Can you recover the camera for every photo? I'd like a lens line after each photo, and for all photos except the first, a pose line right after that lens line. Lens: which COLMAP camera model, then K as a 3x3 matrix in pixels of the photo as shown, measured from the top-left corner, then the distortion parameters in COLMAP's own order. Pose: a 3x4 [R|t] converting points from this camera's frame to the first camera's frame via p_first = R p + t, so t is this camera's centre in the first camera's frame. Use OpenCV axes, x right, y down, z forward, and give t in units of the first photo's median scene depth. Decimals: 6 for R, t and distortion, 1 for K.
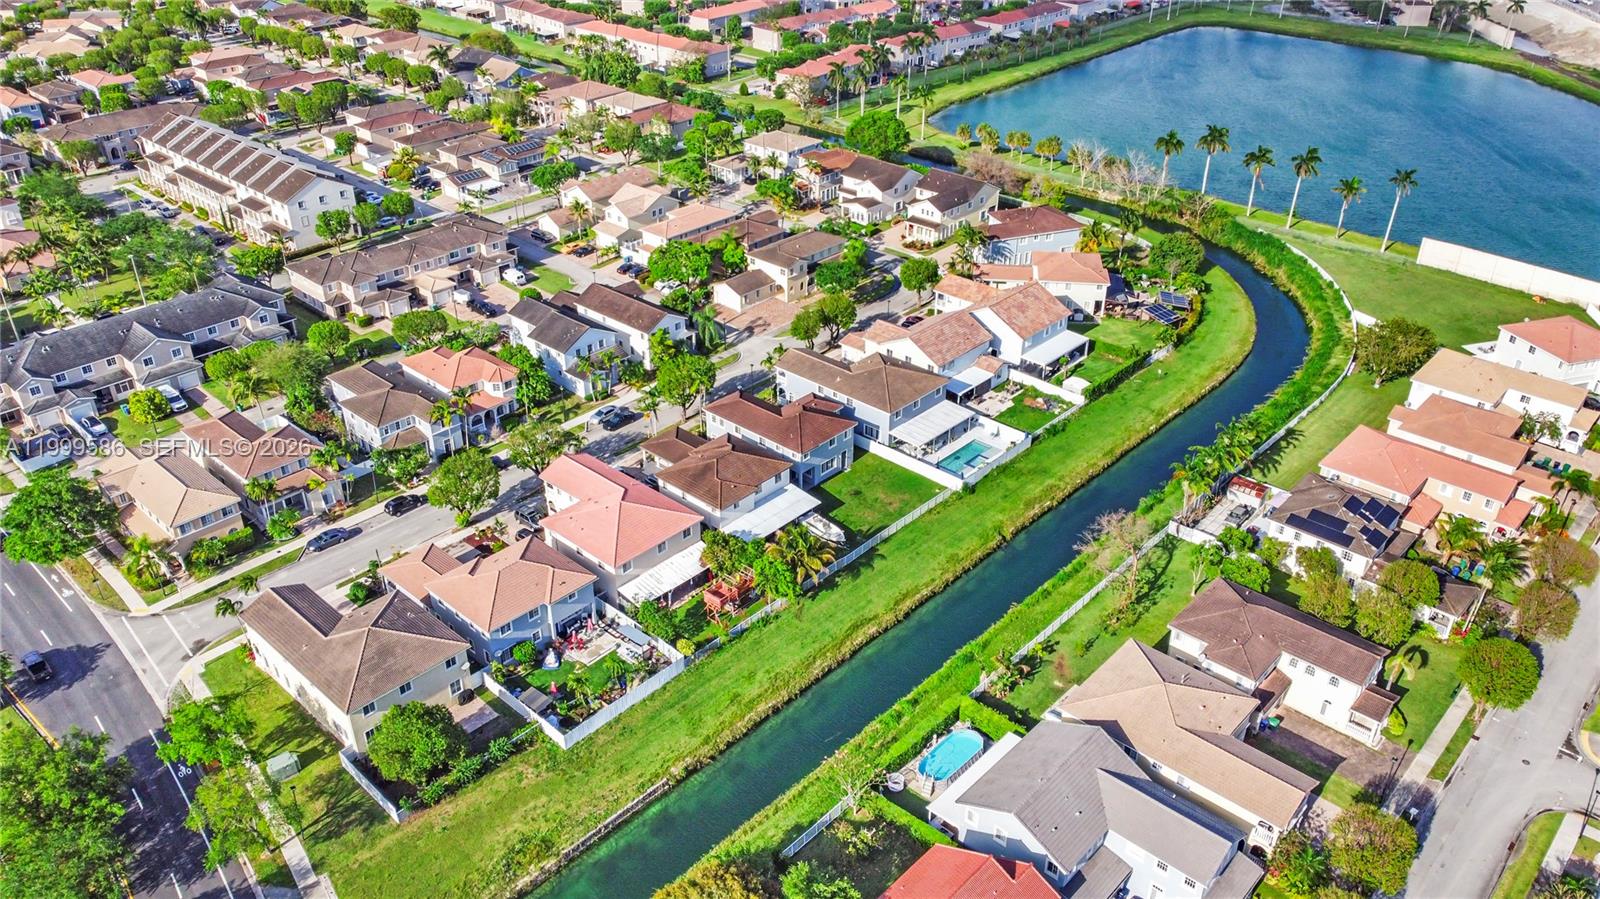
lens RADIAL K [[1206.1, 0, 800.0], [0, 1206.1, 449.5], [0, 0, 1]] dist [-0.004644, 0.002633]
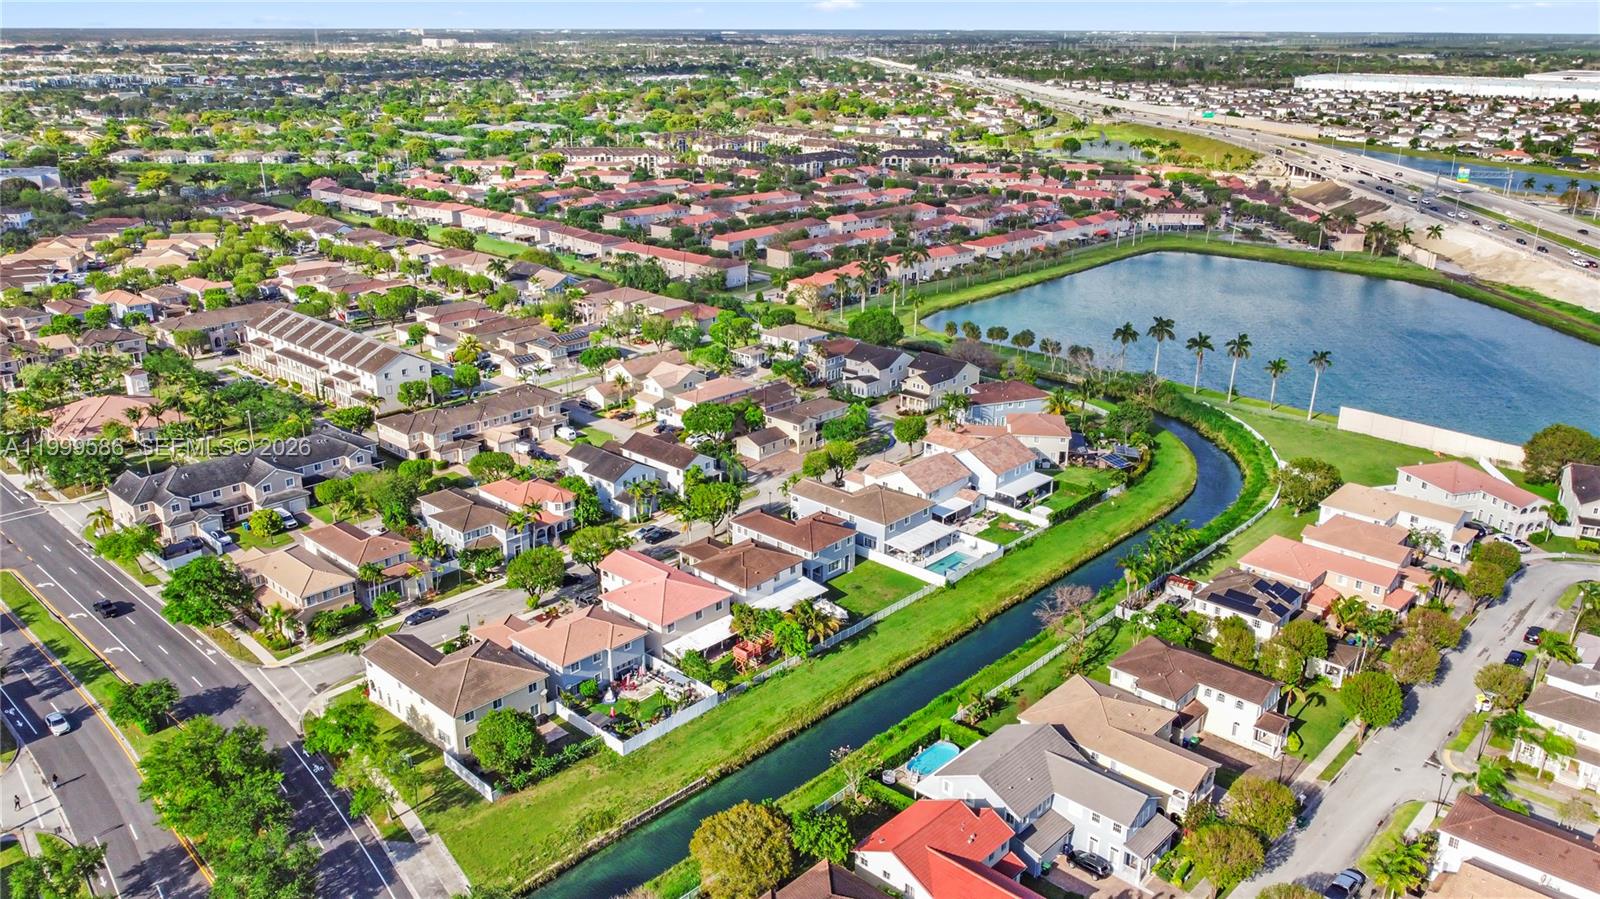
lens RADIAL K [[1206.1, 0, 800.0], [0, 1206.1, 449.5], [0, 0, 1]] dist [-0.004644, 0.002633]
pose [[0.999983, 0.004397, -0.003832, -0.005835], [-0.005043, 0.981889, -0.189388, 0.113704], [0.002930, 0.189404, 0.981895, -0.183934]]
